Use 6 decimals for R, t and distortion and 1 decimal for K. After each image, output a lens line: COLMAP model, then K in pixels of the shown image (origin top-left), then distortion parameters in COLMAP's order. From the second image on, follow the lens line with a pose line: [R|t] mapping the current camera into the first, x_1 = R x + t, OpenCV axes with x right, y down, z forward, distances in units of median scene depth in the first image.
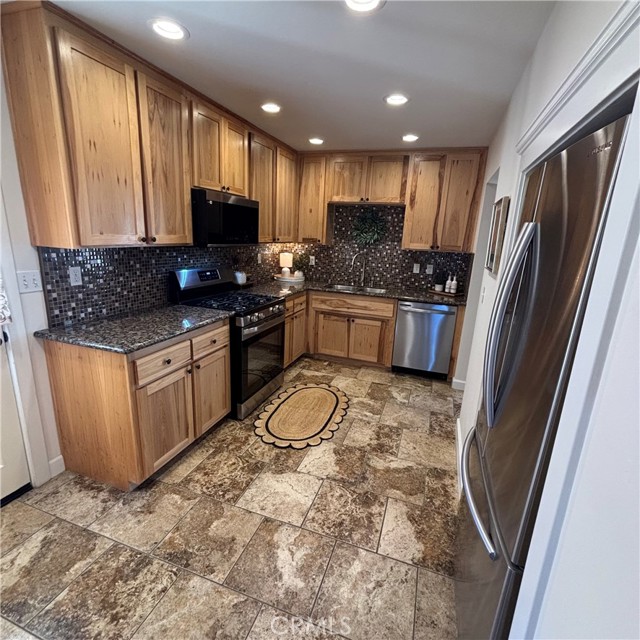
lens RADIAL K [[342.3, 0, 323.0], [0, 342.3, 320.0], [0, 0, 1]] dist [0.002231, -0.000675]
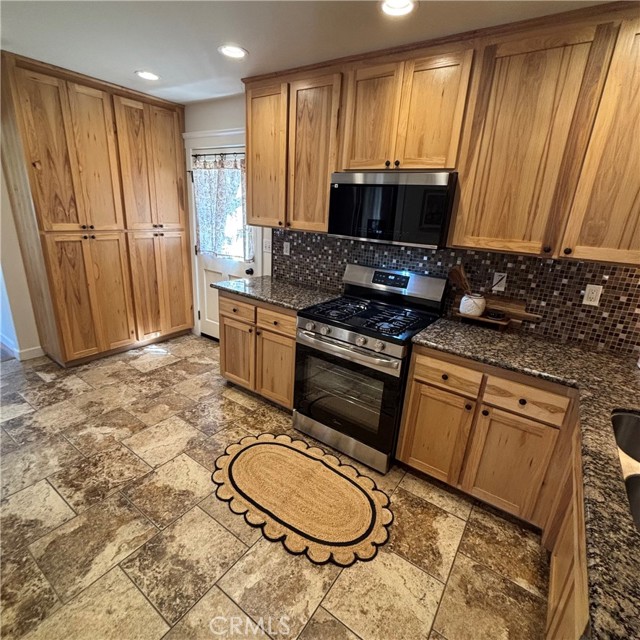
lens RADIAL K [[342.3, 0, 323.0], [0, 342.3, 320.0], [0, 0, 1]] dist [0.002231, -0.000675]
pose [[-0.269191, 0.231025, -0.934967, 0.514799], [-0.311652, 0.897673, 0.311539, -0.265294], [0.911268, 0.375248, -0.169645, 1.107094]]
